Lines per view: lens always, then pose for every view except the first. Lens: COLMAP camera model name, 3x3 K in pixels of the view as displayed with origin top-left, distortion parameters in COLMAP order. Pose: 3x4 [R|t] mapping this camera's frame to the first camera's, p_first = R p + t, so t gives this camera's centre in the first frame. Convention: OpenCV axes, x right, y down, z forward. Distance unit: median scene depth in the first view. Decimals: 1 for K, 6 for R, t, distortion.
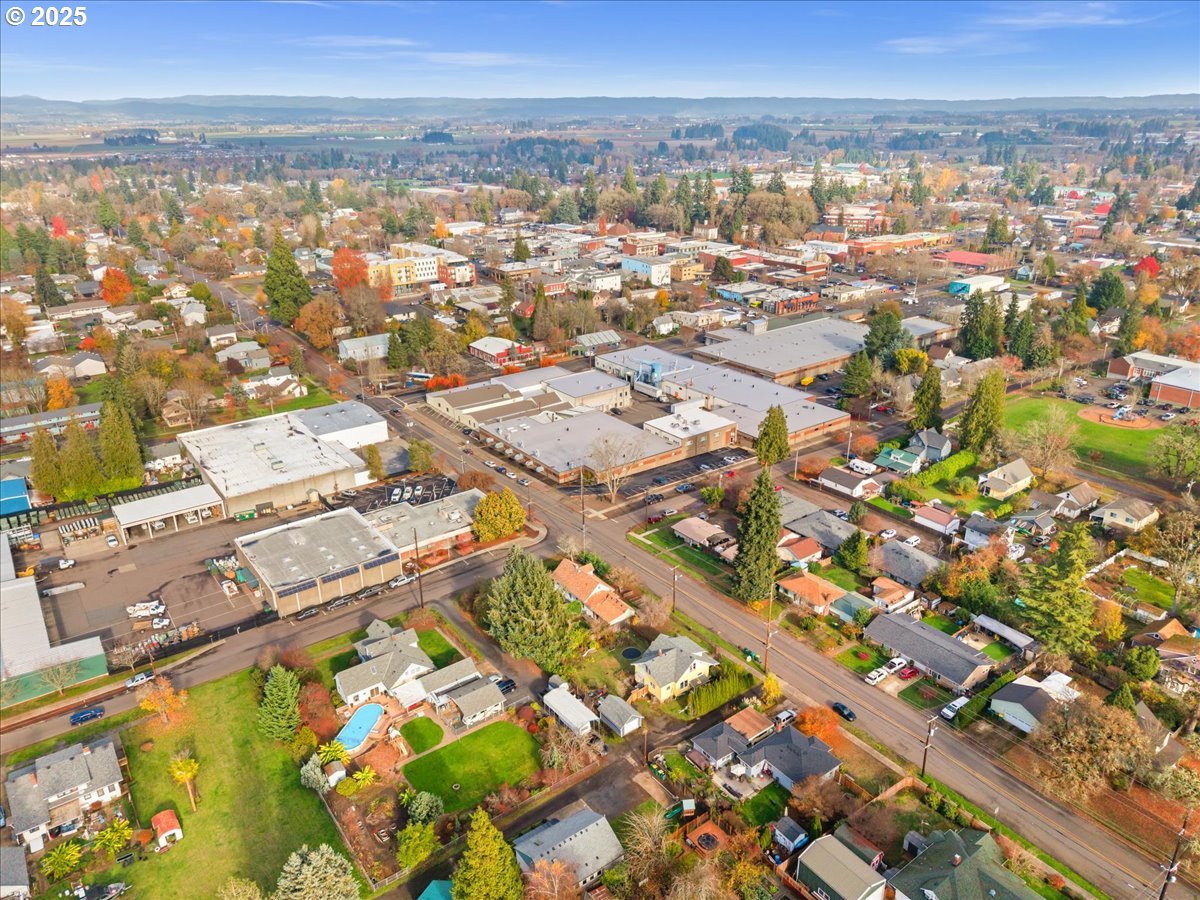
lens RADIAL K [[801.0, 0, 602.5], [0, 801.0, 444.4], [0, 0, 1]] dist [0.020814, -0.001009]
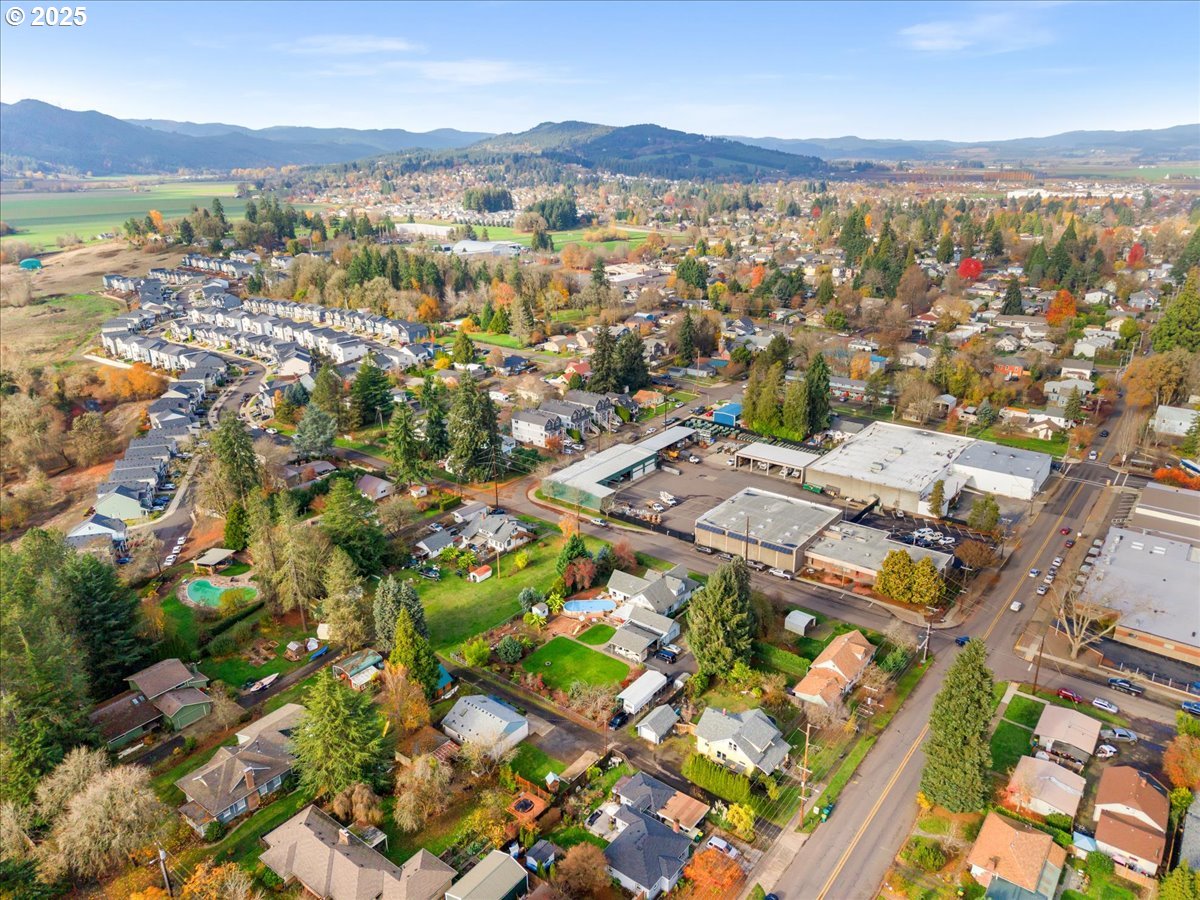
lens RADIAL K [[801.0, 0, 602.5], [0, 801.0, 444.4], [0, 0, 1]] dist [0.020814, -0.001009]
pose [[0.290610, 0.328290, -0.898761, 0.409074], [-0.358417, 0.908261, 0.215868, -0.091980], [0.887177, 0.259398, 0.381614, 0.232806]]
